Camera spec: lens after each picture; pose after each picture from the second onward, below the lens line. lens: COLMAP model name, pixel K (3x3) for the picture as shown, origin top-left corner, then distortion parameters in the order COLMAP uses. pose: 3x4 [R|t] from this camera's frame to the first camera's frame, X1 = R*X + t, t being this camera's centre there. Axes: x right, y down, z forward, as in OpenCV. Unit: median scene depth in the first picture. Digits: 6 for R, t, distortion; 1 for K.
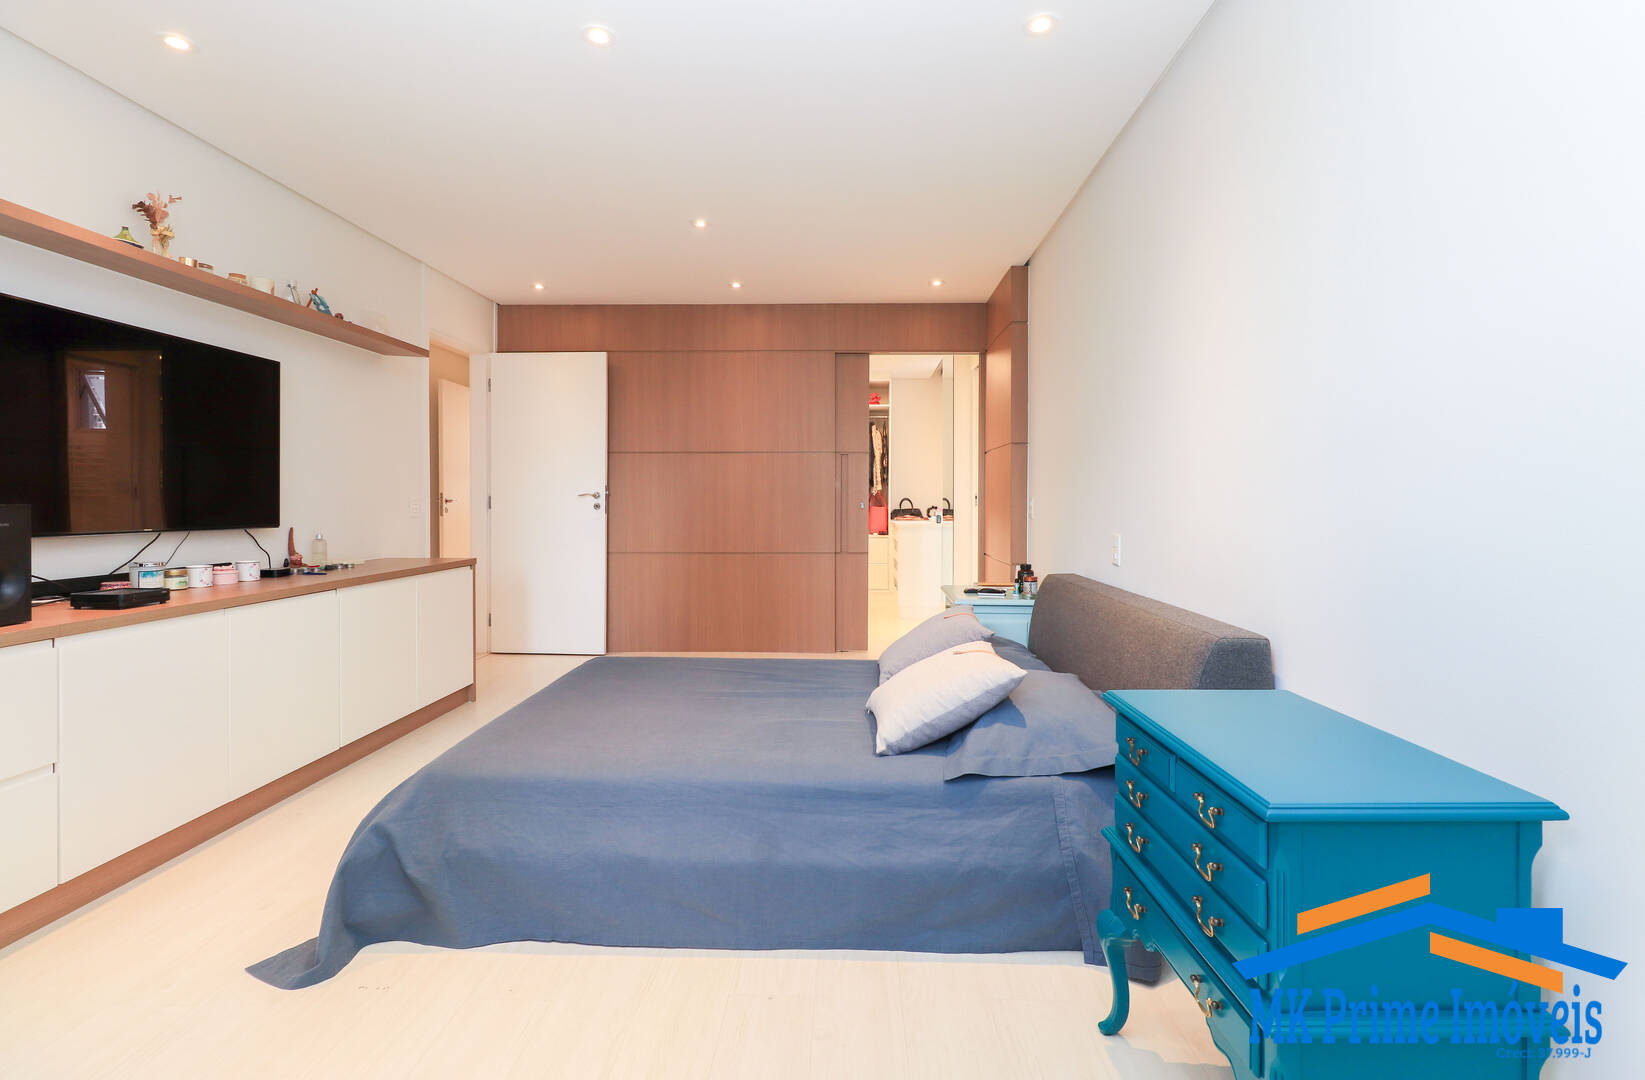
lens RADIAL K [[763.8, 0, 826.1], [0, 763.8, 506.2], [0, 0, 1]] dist [0.006547, -0.002259]
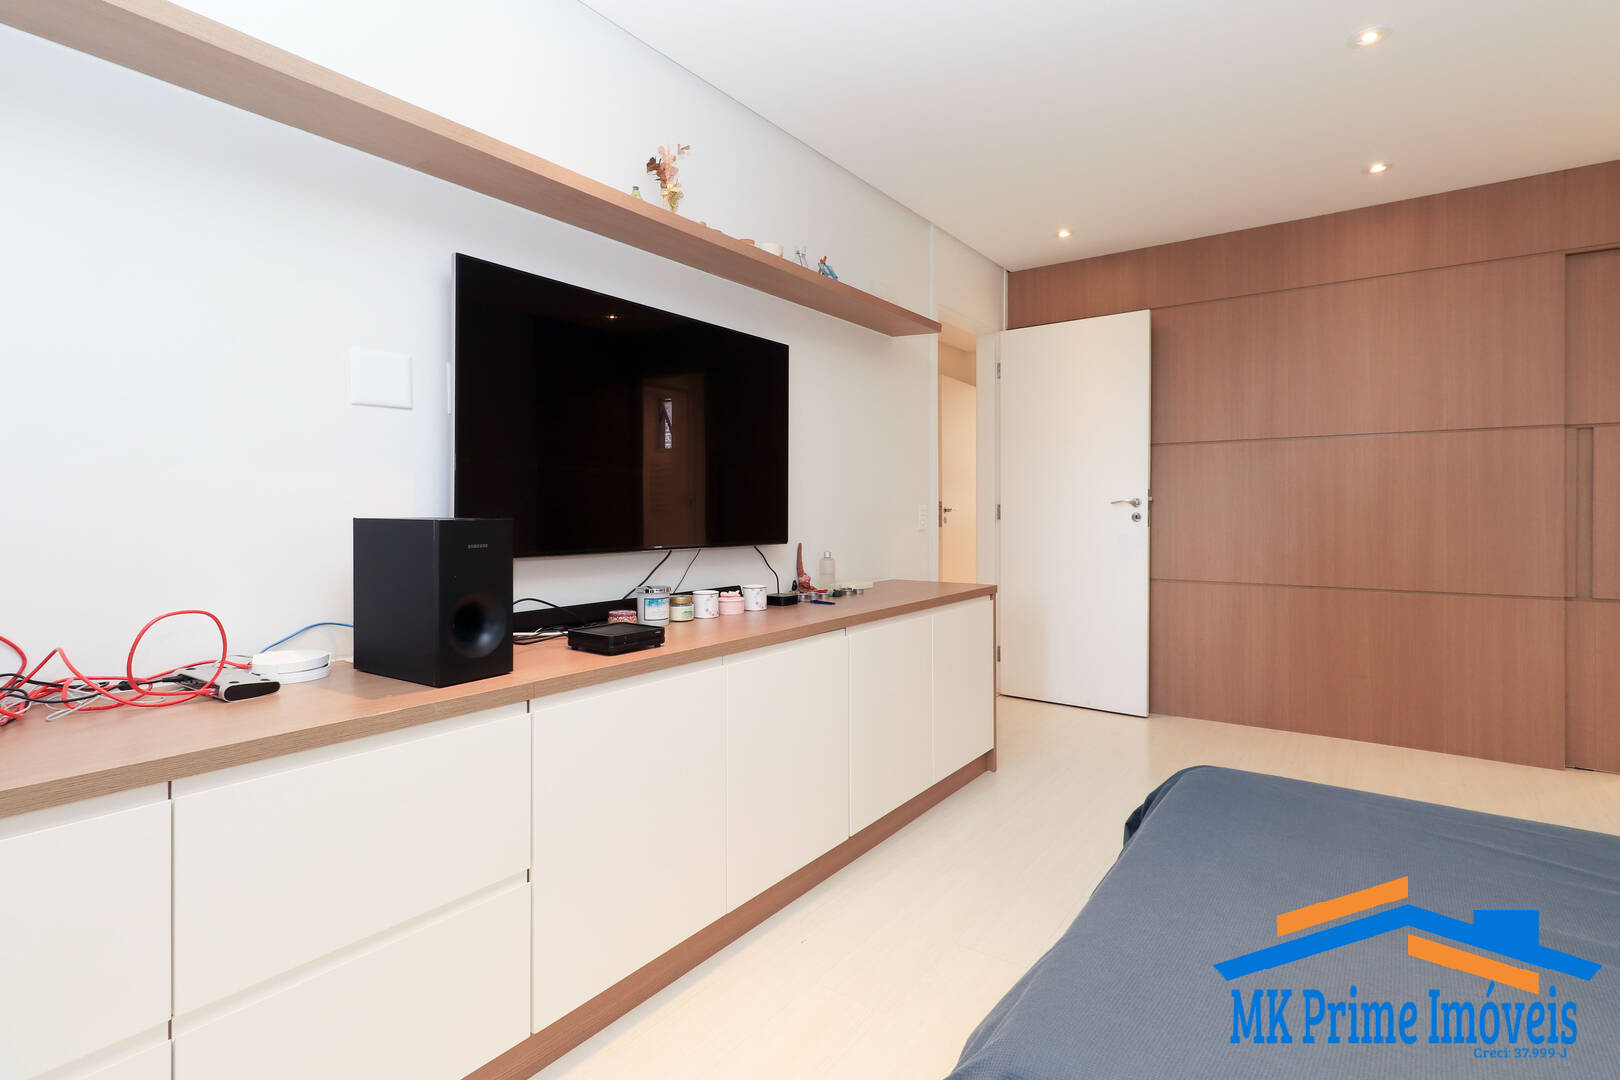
lens RADIAL K [[752.2, 0, 809.6], [0, 752.2, 528.8], [0, 0, 1]] dist [0.006547, -0.002259]
pose [[0.819163, 0.012678, -0.573420, -0.214342], [-0.000888, 0.999783, 0.020836, -0.005242], [0.573560, -0.016559, 0.818996, 0.327390]]
